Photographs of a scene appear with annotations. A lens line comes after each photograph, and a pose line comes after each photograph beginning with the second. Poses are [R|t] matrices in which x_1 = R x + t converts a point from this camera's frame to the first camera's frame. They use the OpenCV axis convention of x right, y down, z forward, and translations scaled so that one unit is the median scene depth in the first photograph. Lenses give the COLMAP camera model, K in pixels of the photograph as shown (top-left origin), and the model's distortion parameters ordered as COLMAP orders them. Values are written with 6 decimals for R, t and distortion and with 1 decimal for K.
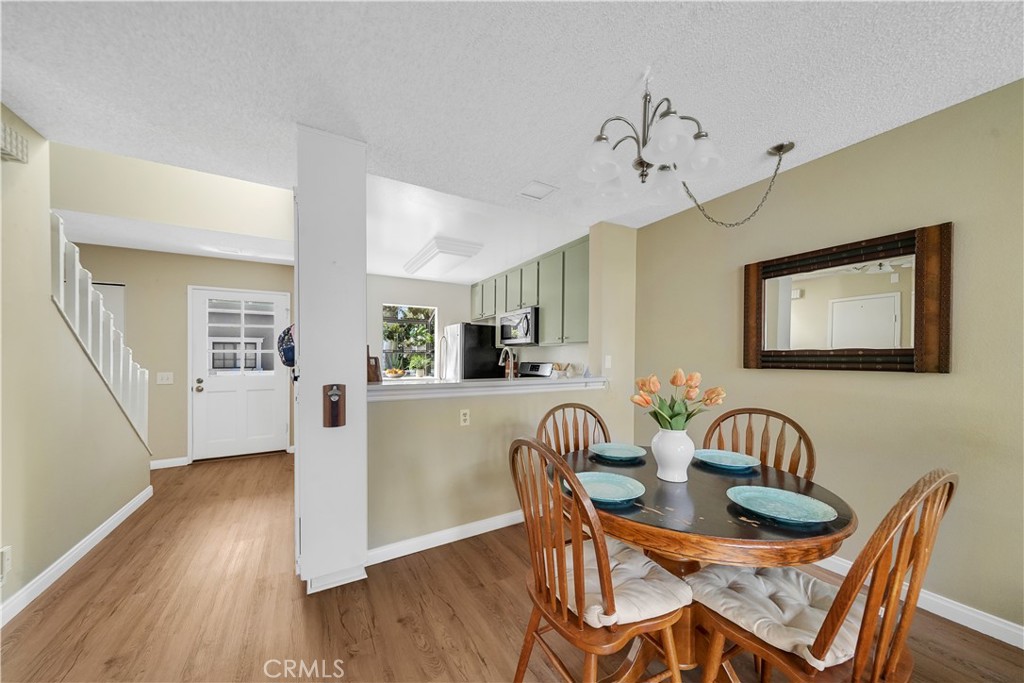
lens RADIAL K [[402.4, 0, 513.3], [0, 402.4, 353.1], [0, 0, 1]] dist [0.000198, 0.000090]
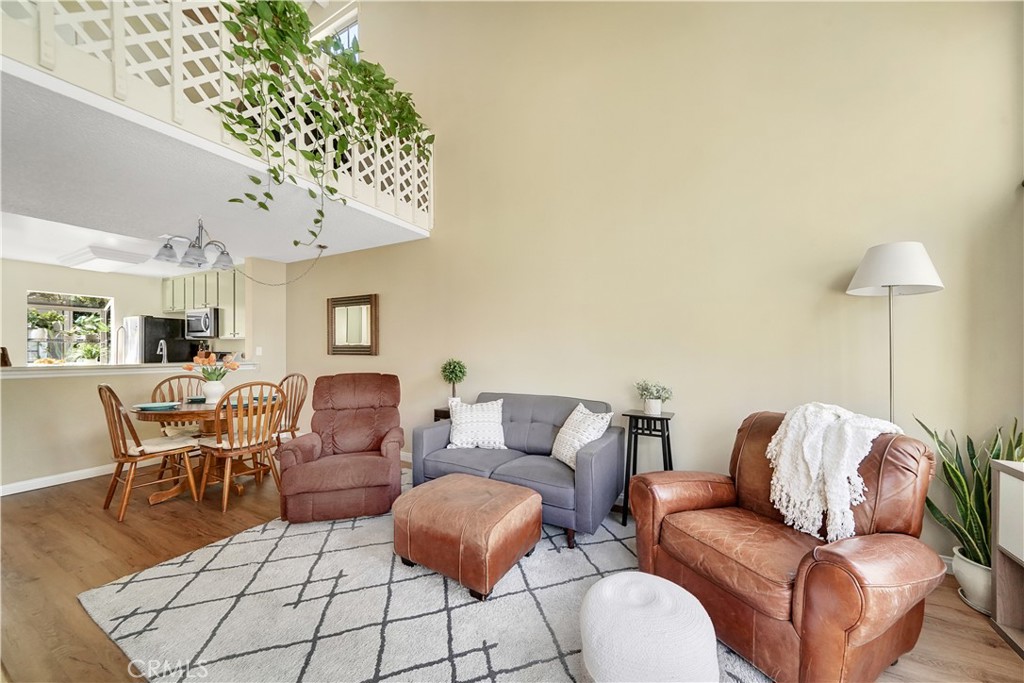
lens RADIAL K [[369.8, 0, 512.0], [0, 369.8, 341.5], [0, 0, 1]] dist [0.000063, -0.000010]
pose [[0.836127, 0.013729, 0.548364, 0.217392], [-0.011143, 0.999906, -0.008044, -0.011582], [-0.548423, 0.000615, 0.836201, -0.508368]]
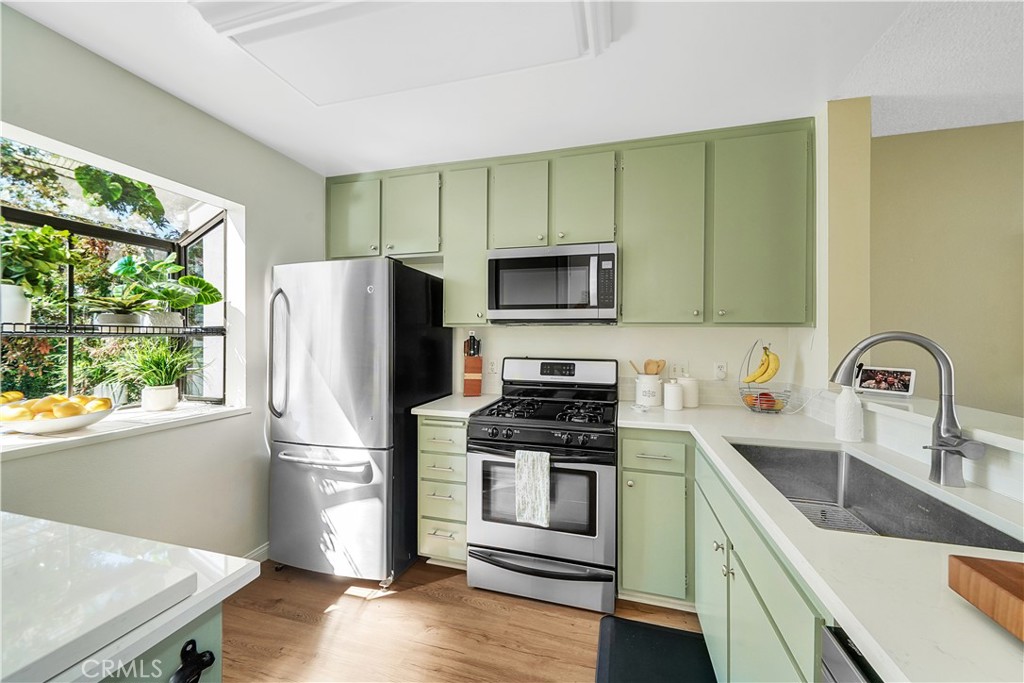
lens RADIAL K [[398.2, 0, 512.0], [0, 398.2, 341.5], [0, 0, 1]] dist [-0.000429, -0.000027]
pose [[0.682112, -0.004327, 0.731235, -0.414110], [-0.007404, 0.999890, 0.012823, -0.004387], [-0.731210, -0.014160, 0.682005, 0.834128]]
